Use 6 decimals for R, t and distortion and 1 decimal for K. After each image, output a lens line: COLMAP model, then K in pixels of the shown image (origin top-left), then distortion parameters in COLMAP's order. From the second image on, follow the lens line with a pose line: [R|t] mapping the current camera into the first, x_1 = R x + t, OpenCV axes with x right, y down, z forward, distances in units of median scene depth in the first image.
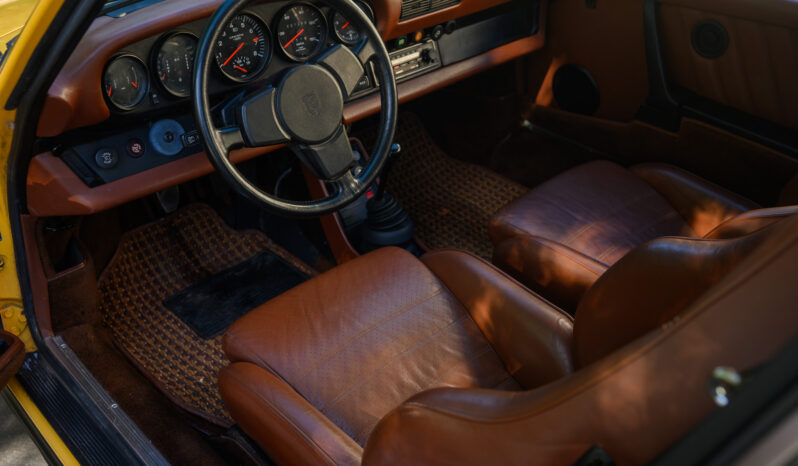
lens RADIAL K [[753.7, 0, 399.0], [0, 753.7, 233.0], [0, 0, 1]] dist [-0.001784, 0.019235]
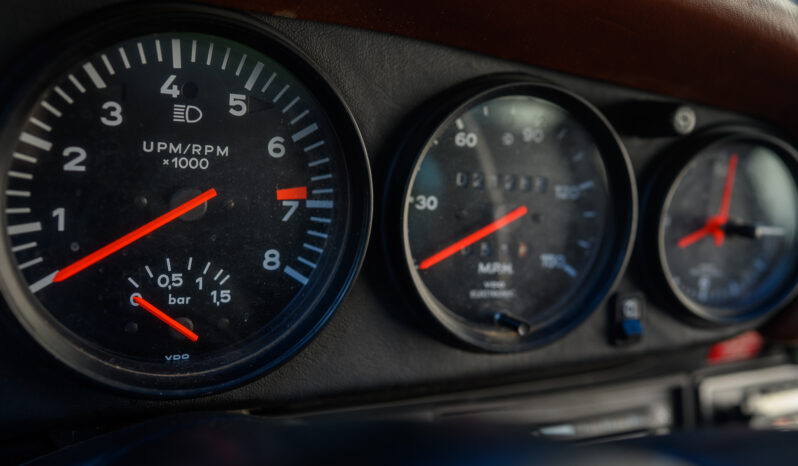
lens RADIAL K [[753.7, 0, 399.0], [0, 753.7, 233.0], [0, 0, 1]] dist [-0.001784, 0.019235]
pose [[0.957699, 0.193924, -0.212617, -0.115377], [-0.254162, 0.916504, -0.308905, -0.188439], [0.134960, 0.349877, 0.927023, 0.802452]]
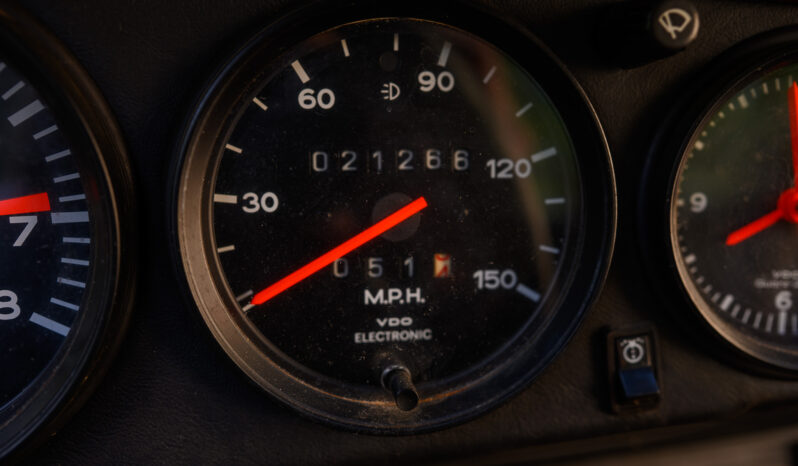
lens RADIAL K [[753.7, 0, 399.0], [0, 753.7, 233.0], [0, 0, 1]] dist [-0.001784, 0.019235]
pose [[0.881251, 0.143987, -0.450182, -0.069466], [-0.270304, 0.934869, -0.230121, -0.234094], [0.387727, 0.324481, 0.862775, 0.890884]]
